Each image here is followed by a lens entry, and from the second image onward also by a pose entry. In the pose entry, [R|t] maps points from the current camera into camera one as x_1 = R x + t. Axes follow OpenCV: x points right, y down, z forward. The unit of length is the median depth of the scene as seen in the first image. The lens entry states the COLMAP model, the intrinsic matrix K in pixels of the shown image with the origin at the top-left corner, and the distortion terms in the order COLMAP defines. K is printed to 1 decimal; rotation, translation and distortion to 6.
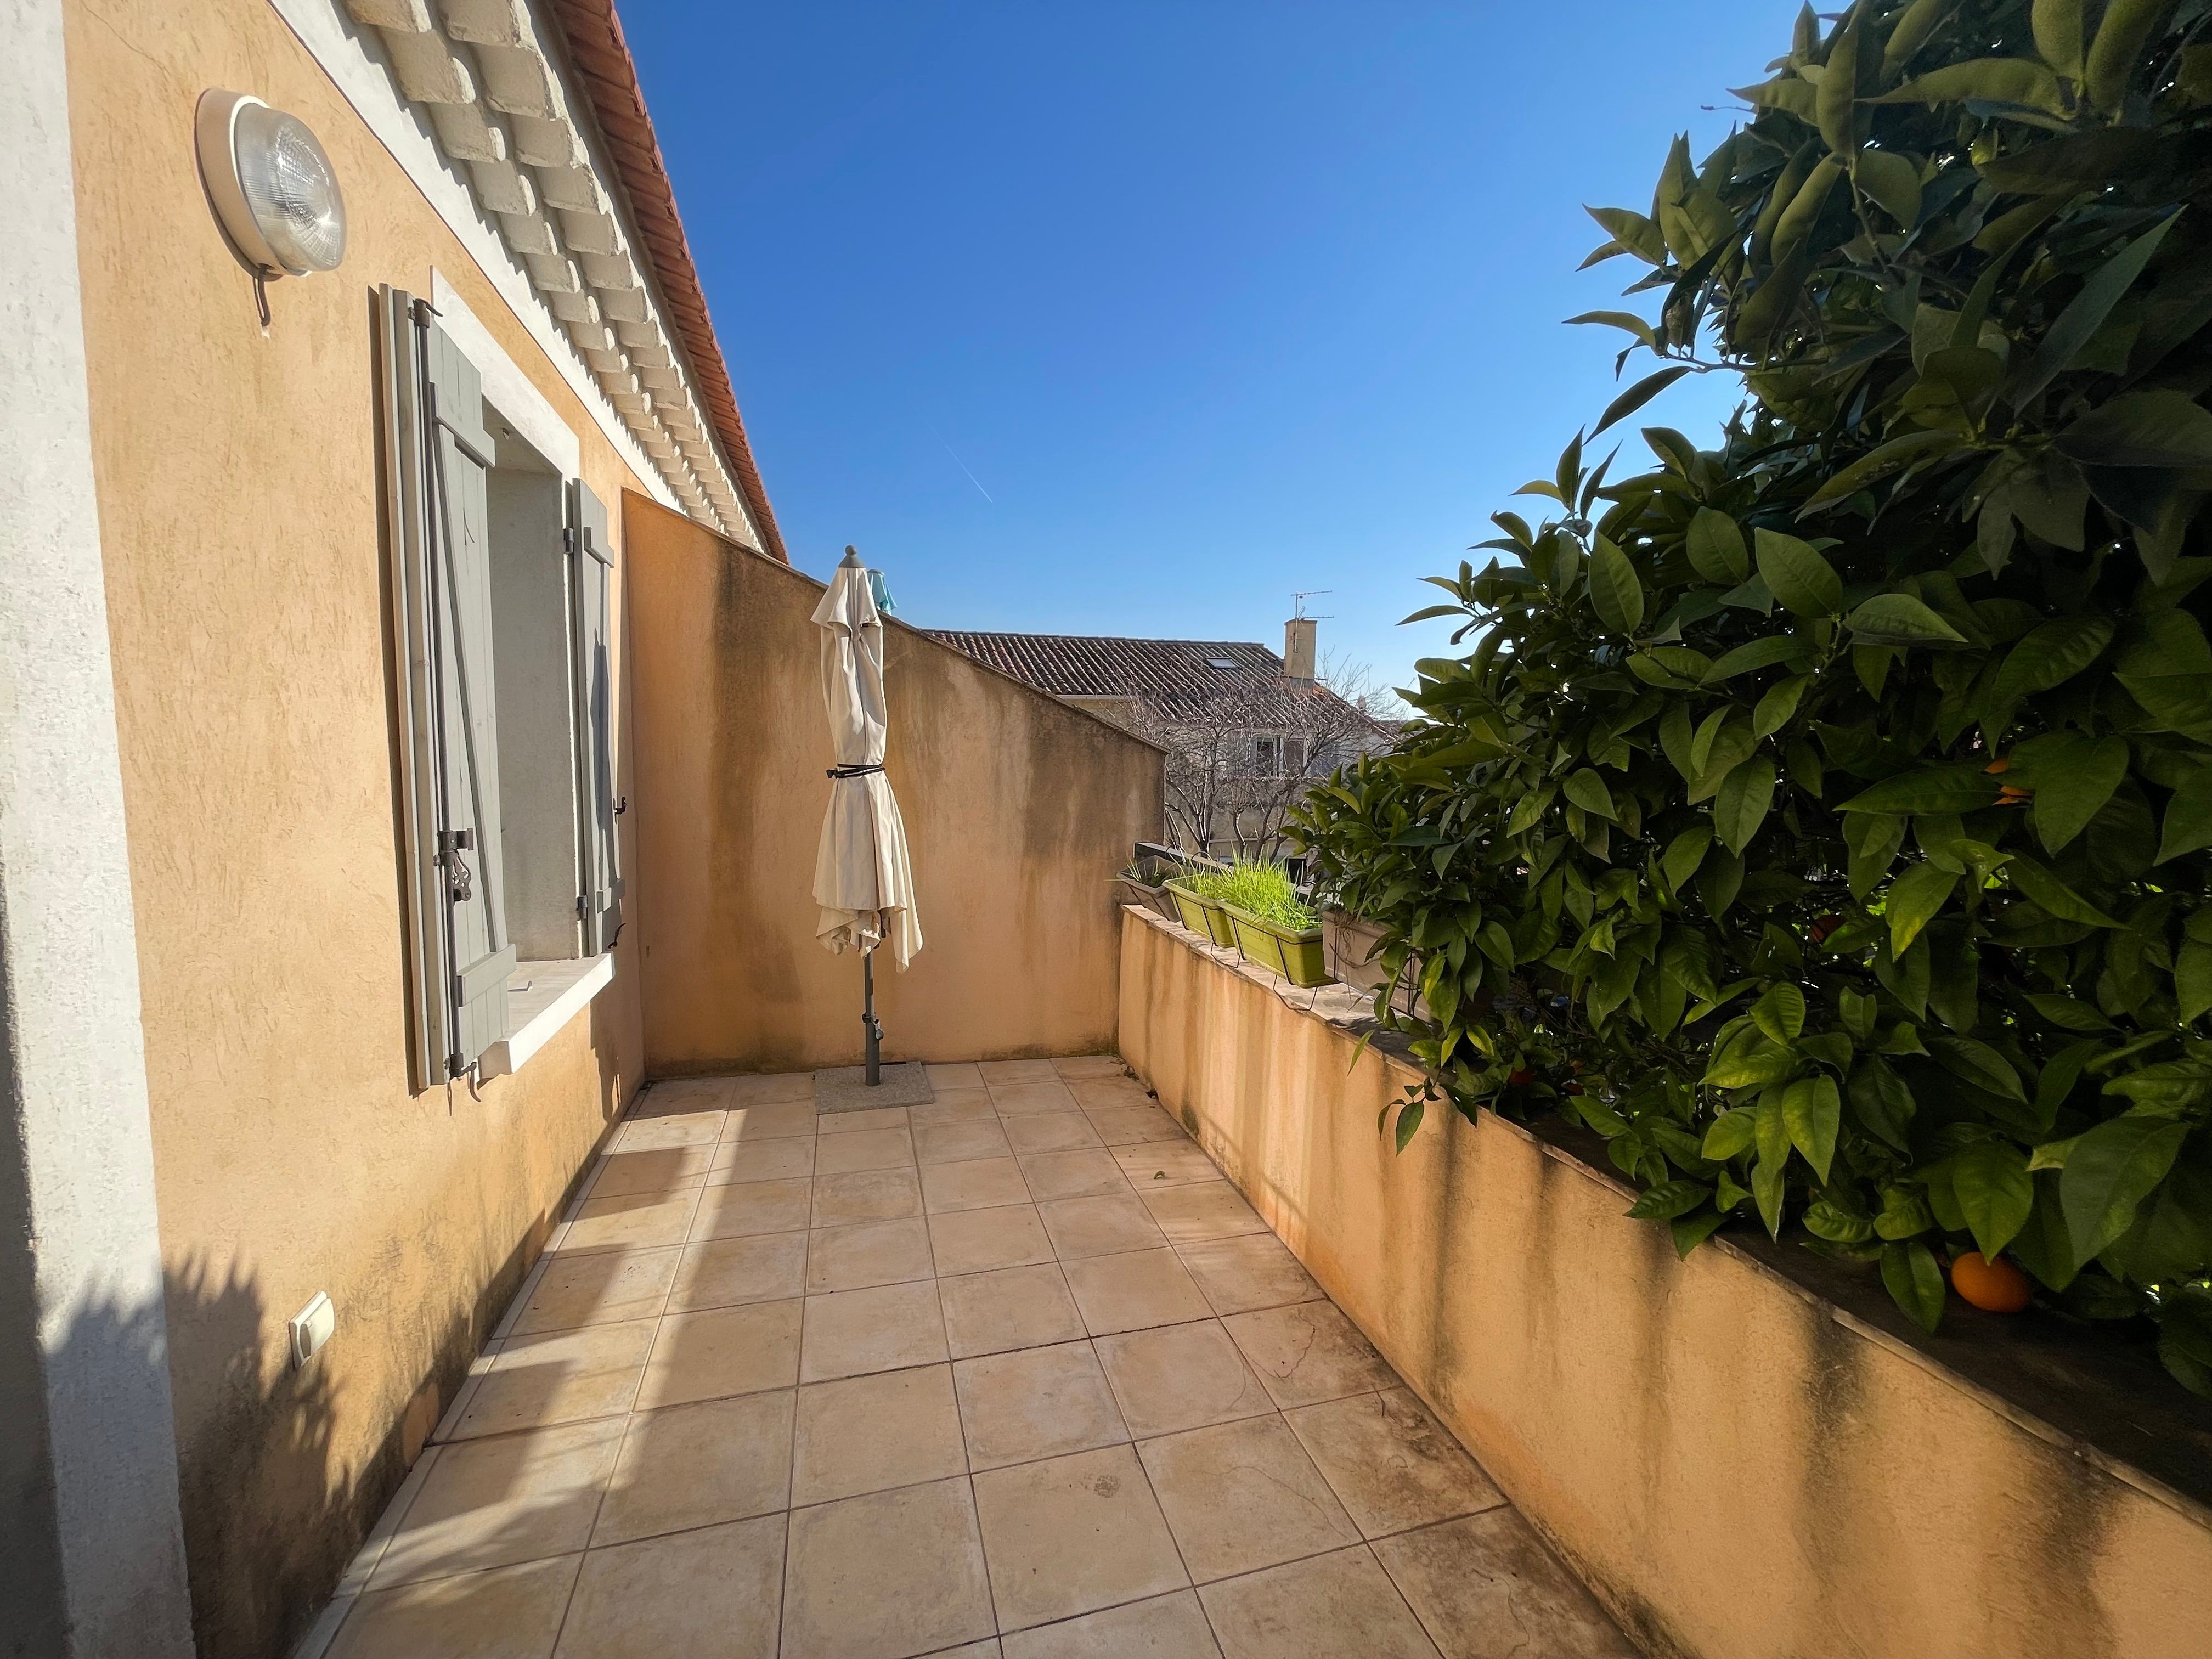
lens RADIAL K [[892.2, 0, 1108.3], [0, 892.2, 836.3], [0, 0, 1]] dist [0.001107, 0.000273]
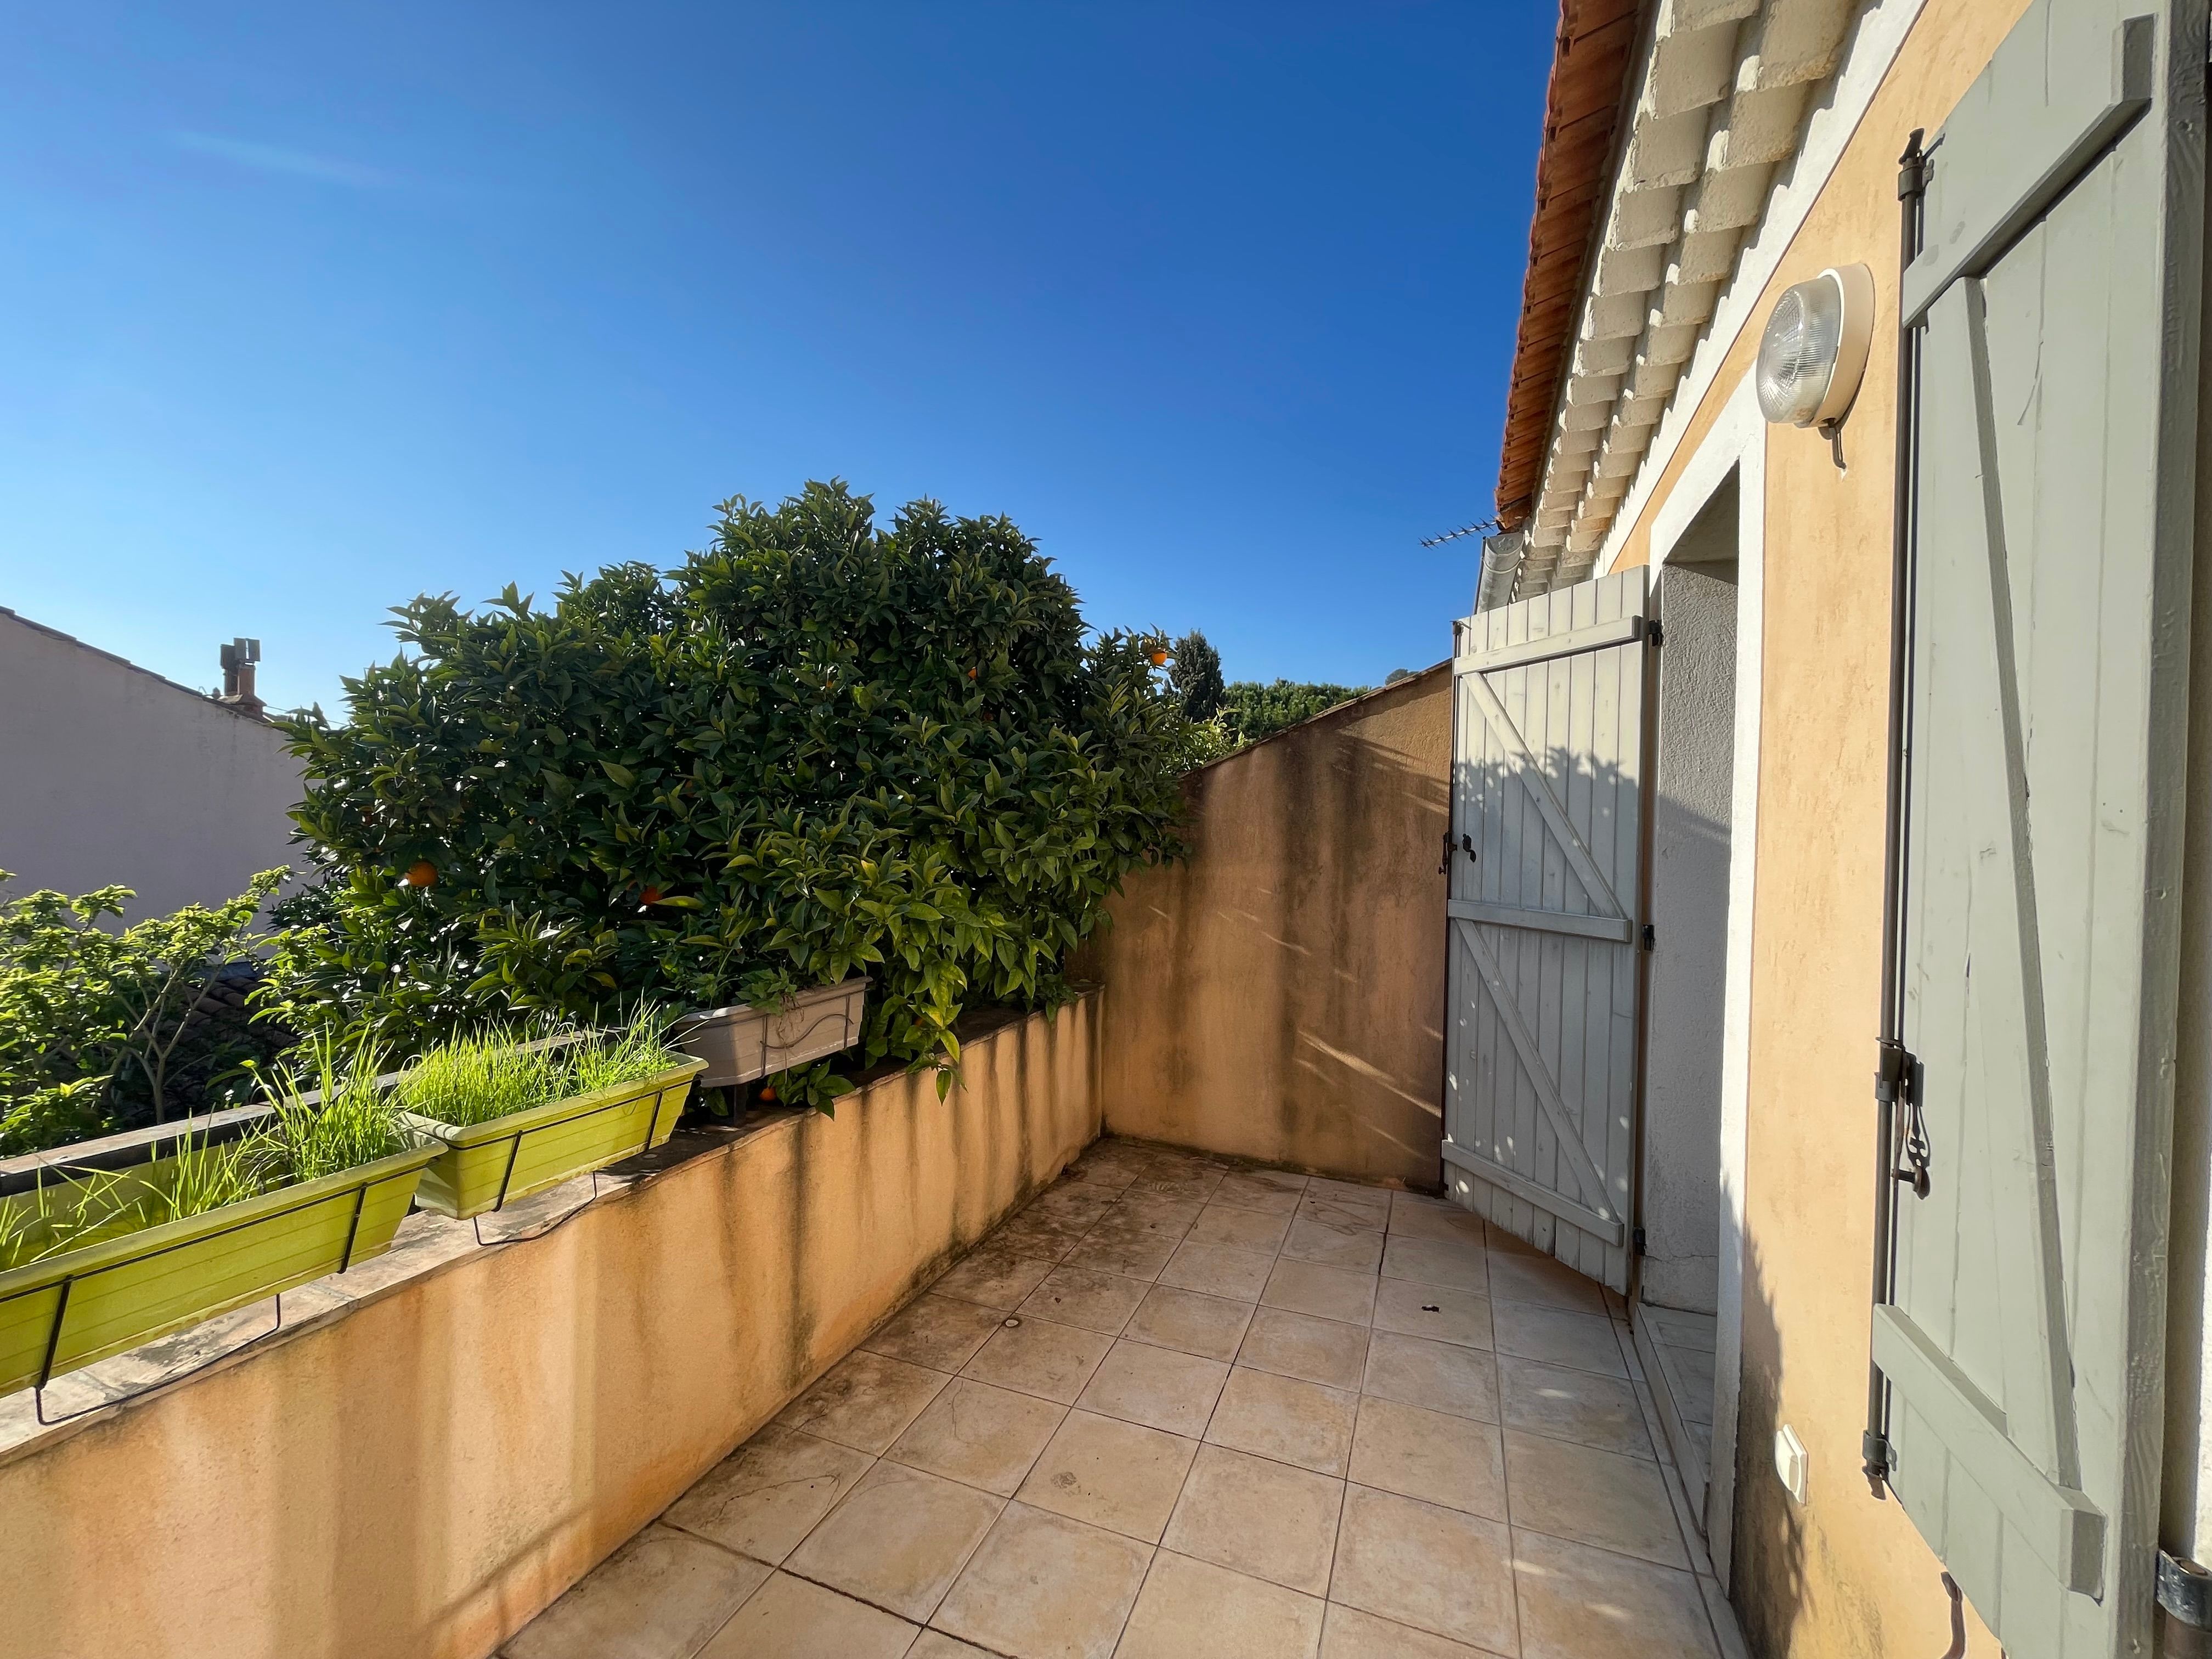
lens RADIAL K [[892.2, 0, 1111.6], [0, 892.2, 832.9], [0, 0, 1]] dist [0.001107, 0.000273]
pose [[-0.793940, -0.043302, 0.606452, -0.673058], [0.015414, 0.995706, 0.091275, -0.197000], [-0.607801, 0.081815, -0.789863, 1.704413]]
